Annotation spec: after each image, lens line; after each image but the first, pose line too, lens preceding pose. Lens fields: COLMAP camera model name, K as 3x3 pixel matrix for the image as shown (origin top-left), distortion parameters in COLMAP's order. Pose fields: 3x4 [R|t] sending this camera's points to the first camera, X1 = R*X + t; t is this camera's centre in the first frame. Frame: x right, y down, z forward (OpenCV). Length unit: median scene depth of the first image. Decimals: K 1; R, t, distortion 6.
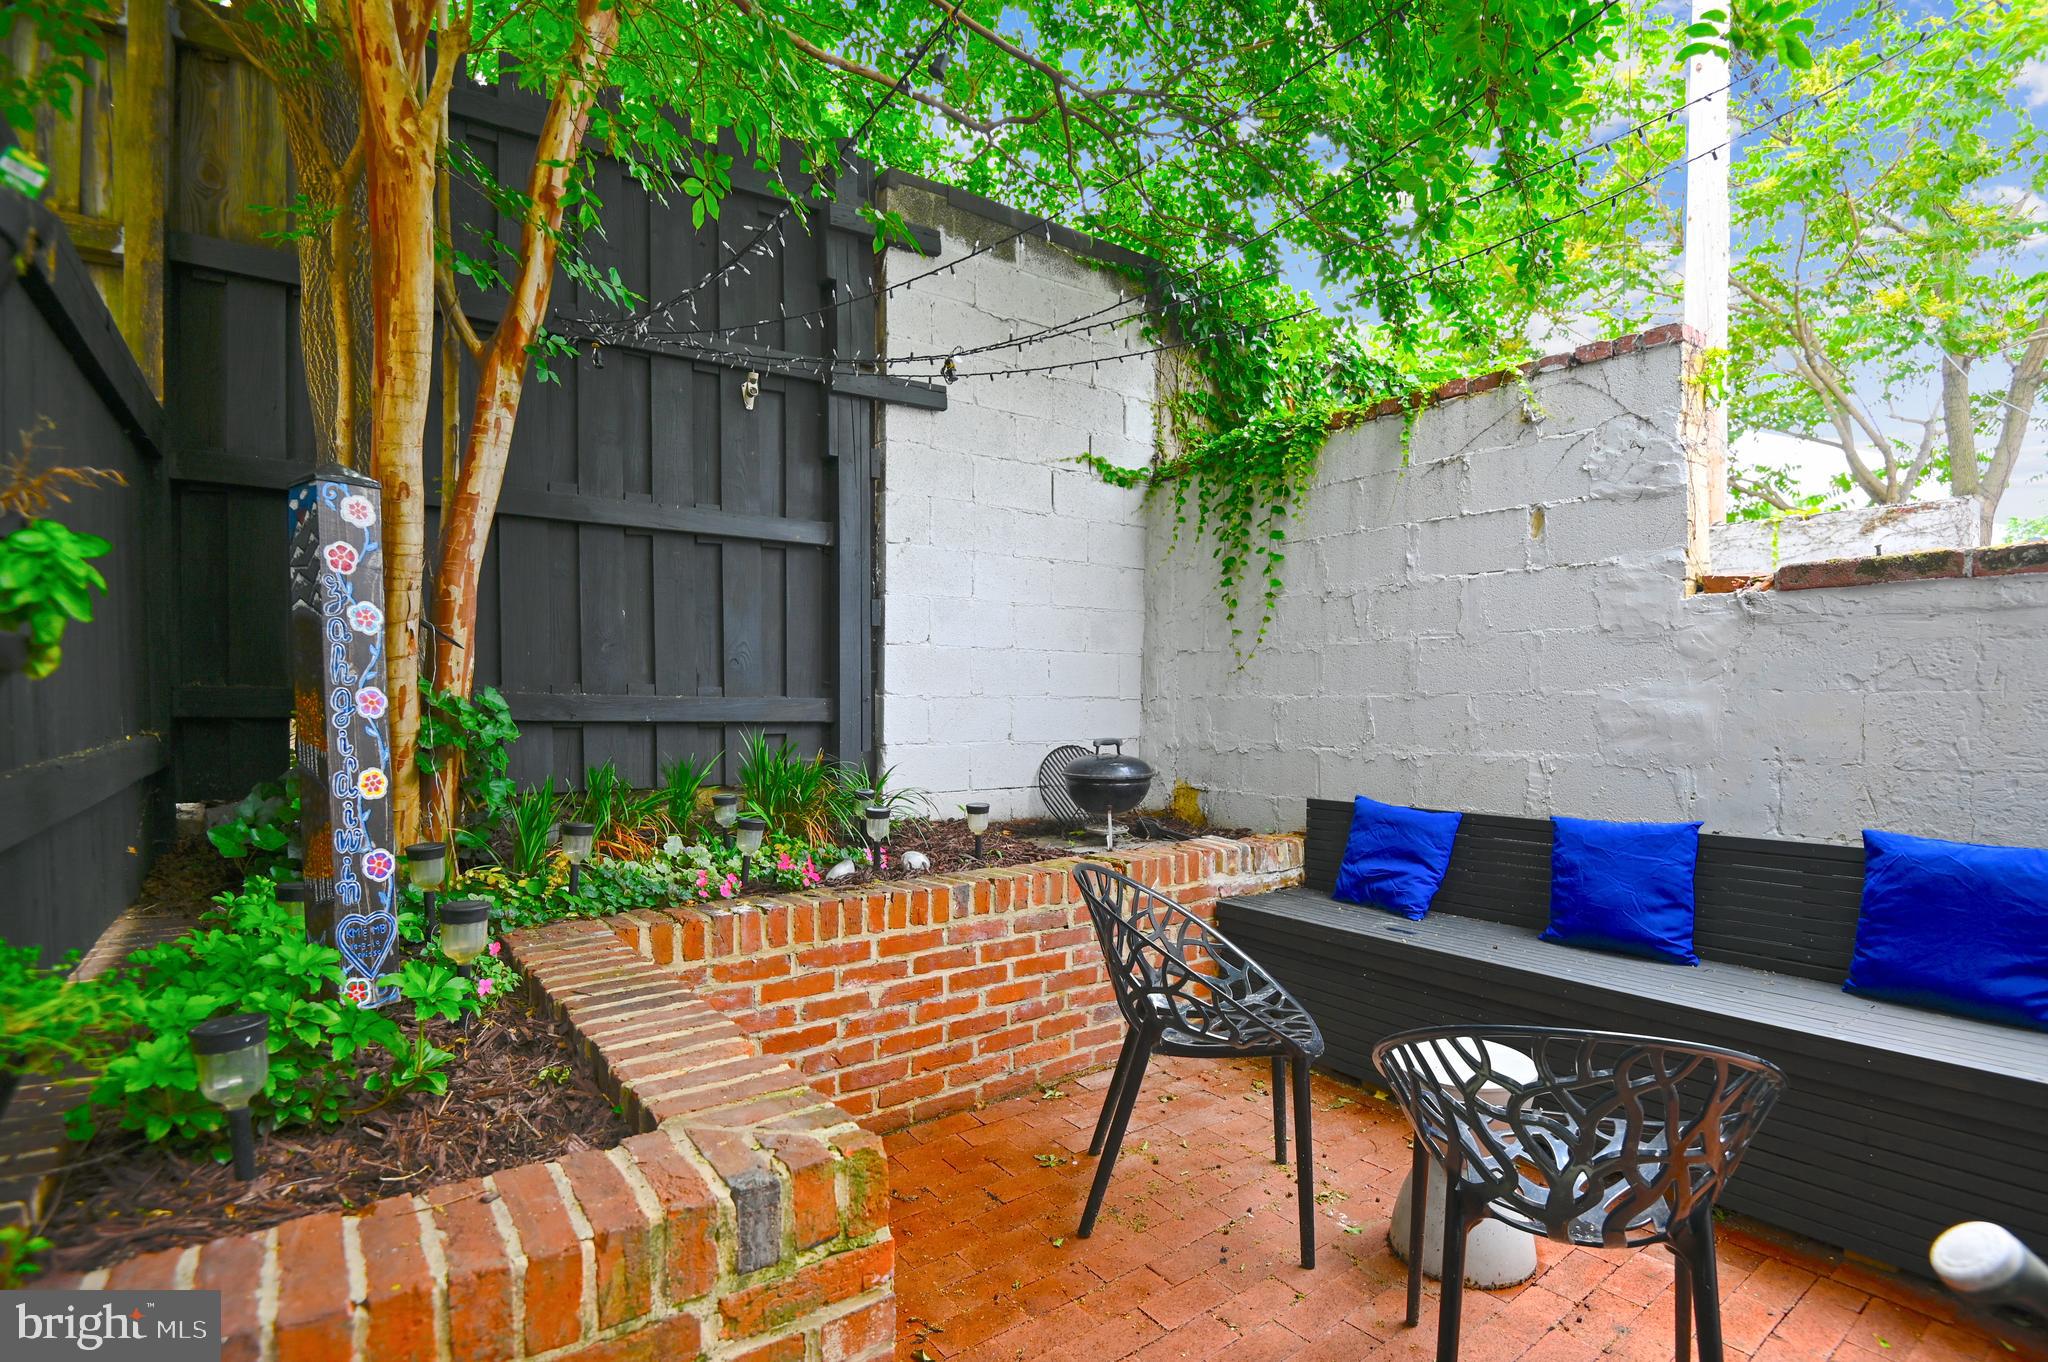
lens RADIAL K [[962.1, 0, 1022.9], [0, 962.1, 721.0], [0, 0, 1]] dist [0.021105, -0.027215]
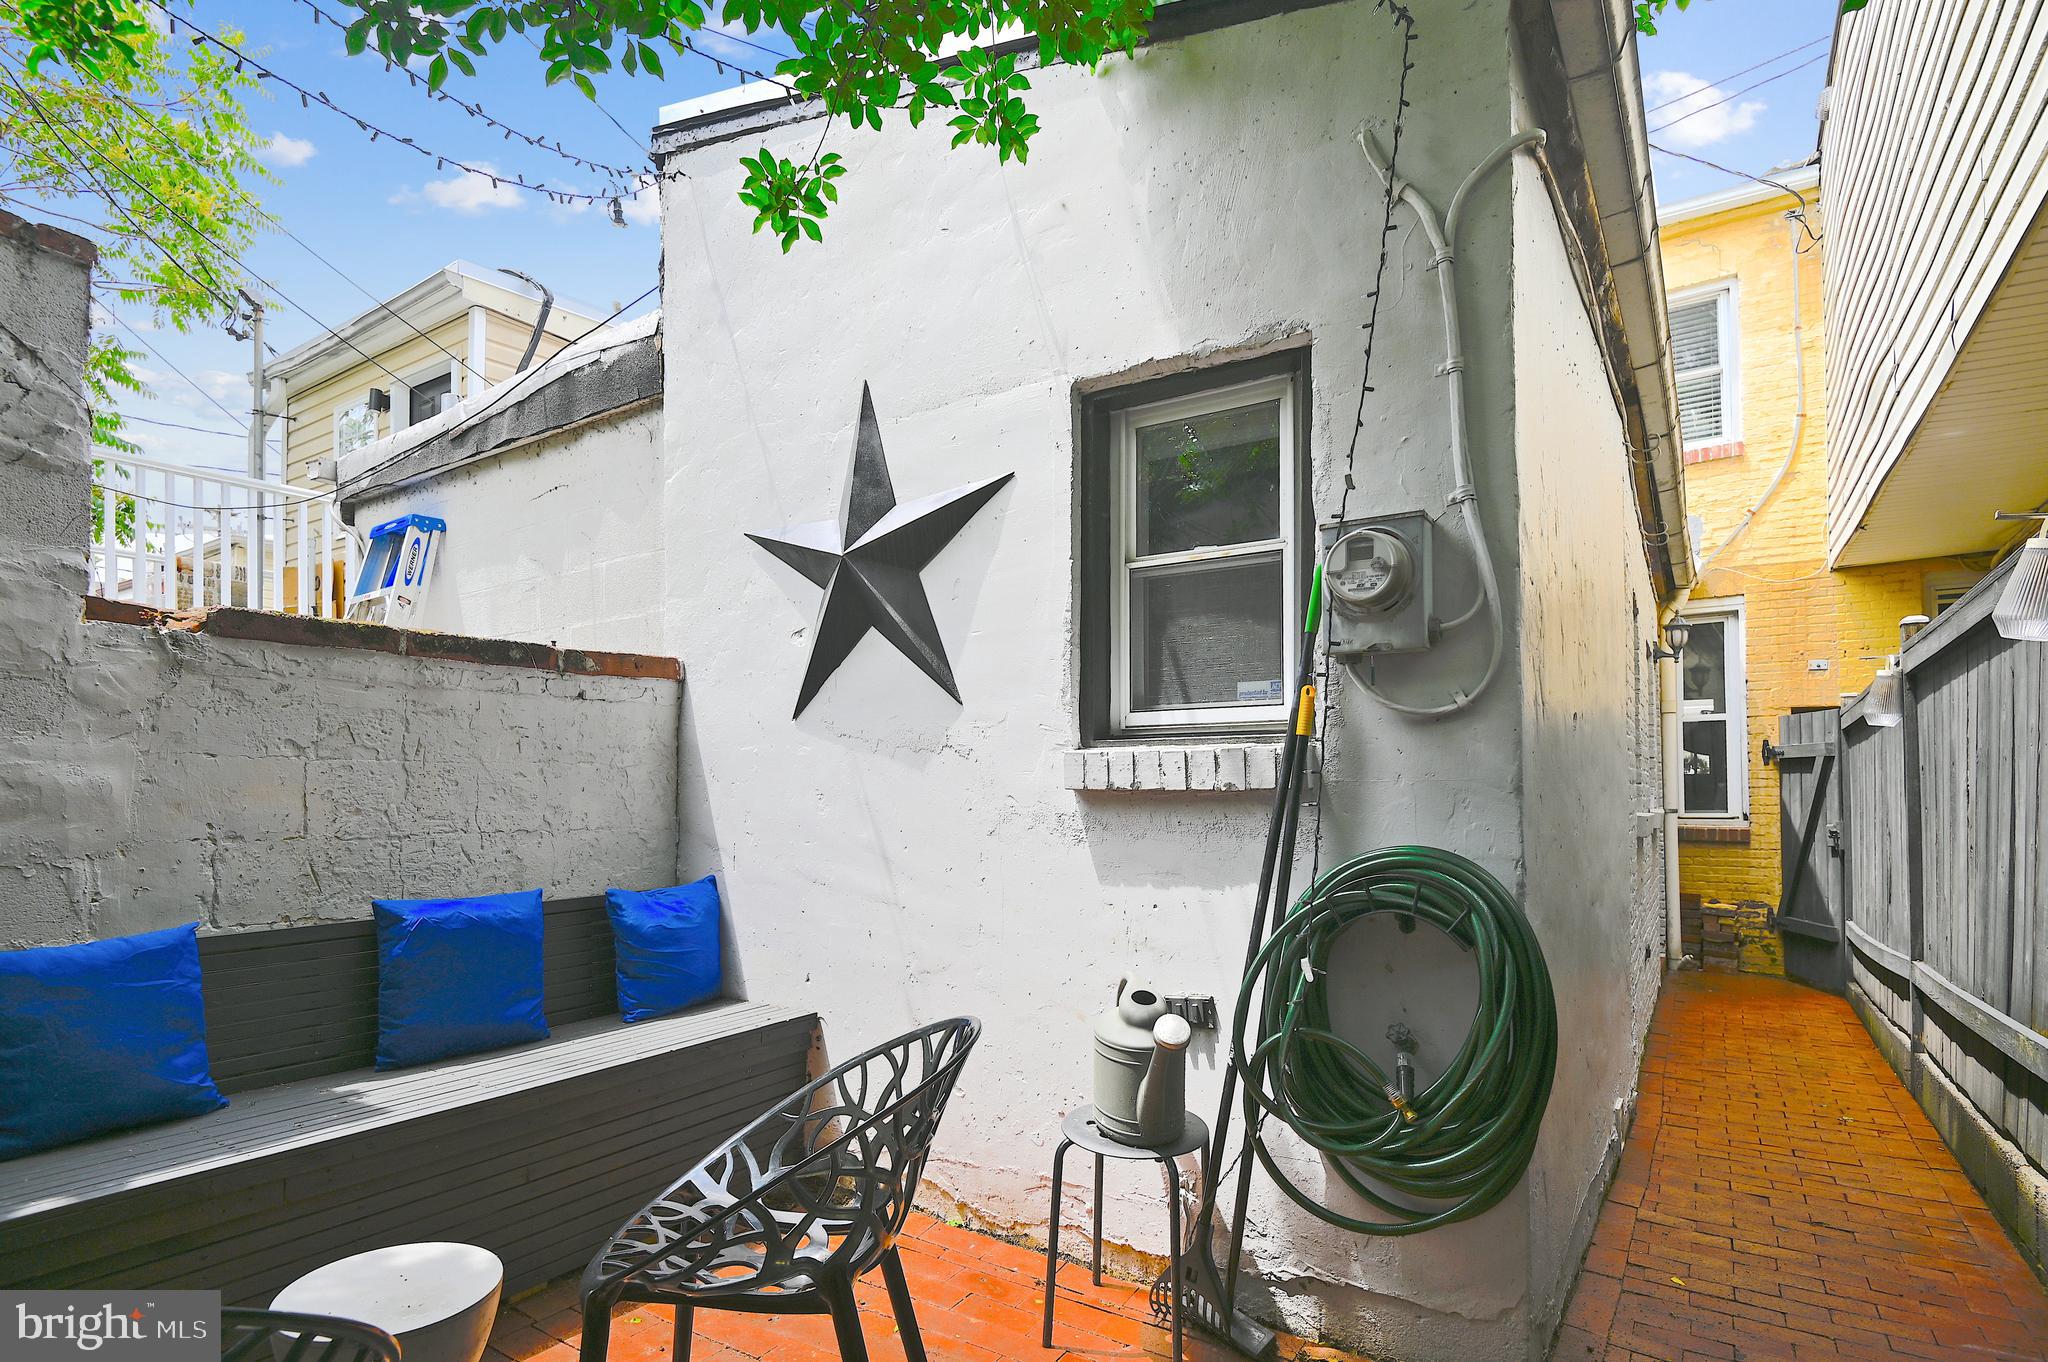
lens RADIAL K [[1048.7, 0, 1028.3], [0, 1048.7, 771.4], [0, 0, 1]] dist [0.003718, -0.018220]
pose [[-0.377177, 0.016848, 0.925988, -0.271326], [0.019820, 0.999752, -0.010117, 0.004740], [-0.925929, 0.014537, -0.377418, 0.600647]]
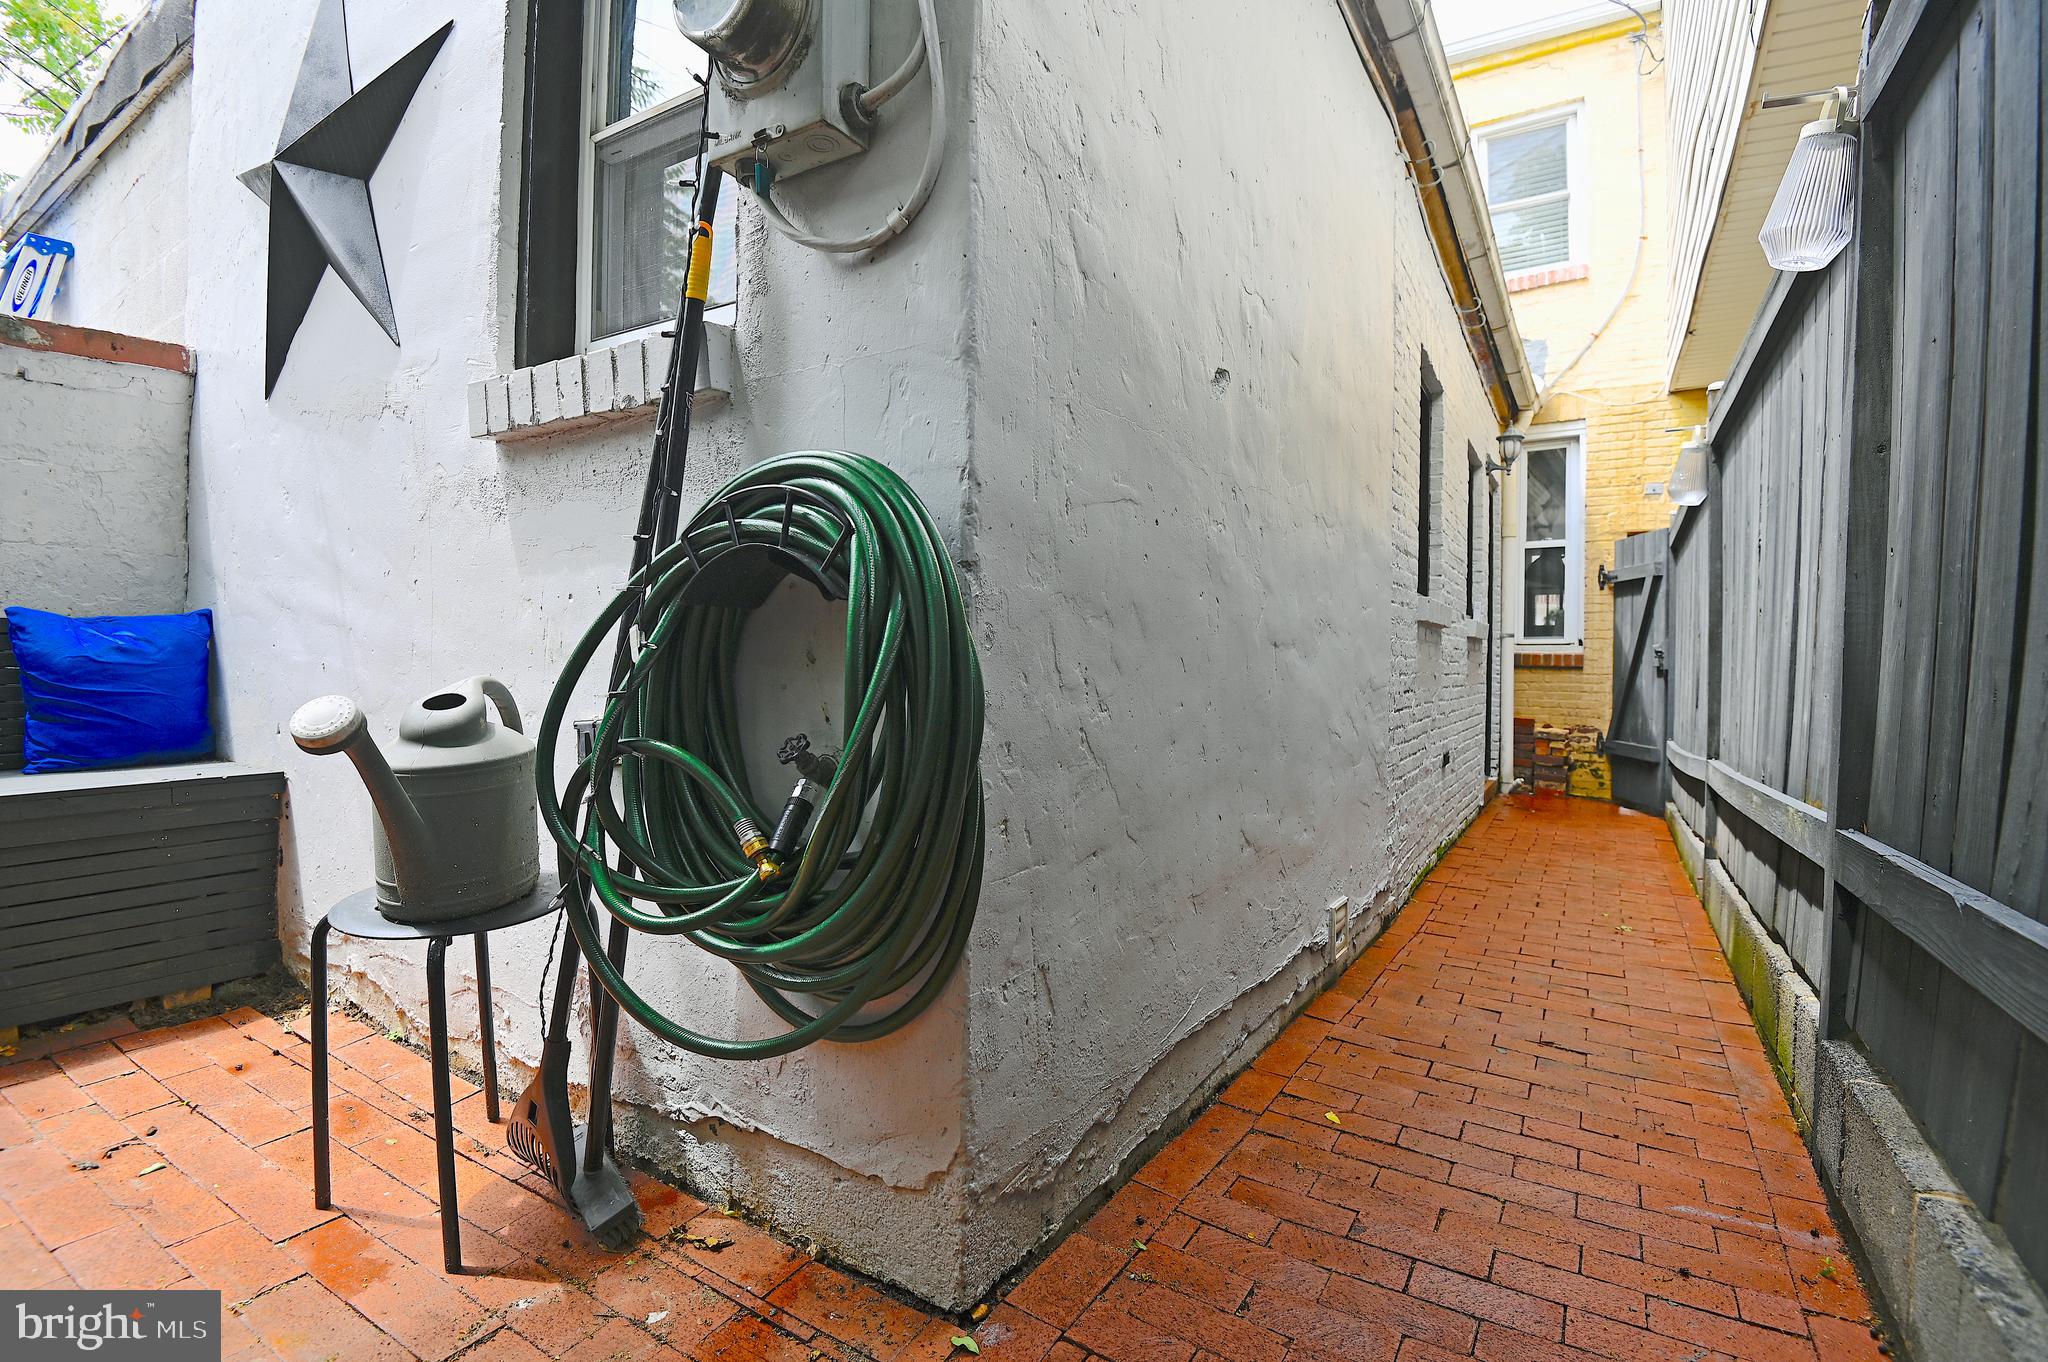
lens RADIAL K [[953.3, 0, 1024.0], [0, 953.3, 681.0], [0, 0, 1]] dist [-0.042086, -0.001108]
pose [[-0.401260, -0.025667, 0.915605, -0.122858], [0.008031, 0.999470, 0.031537, 0.134804], [-0.915929, 0.020008, -0.400841, 0.186509]]
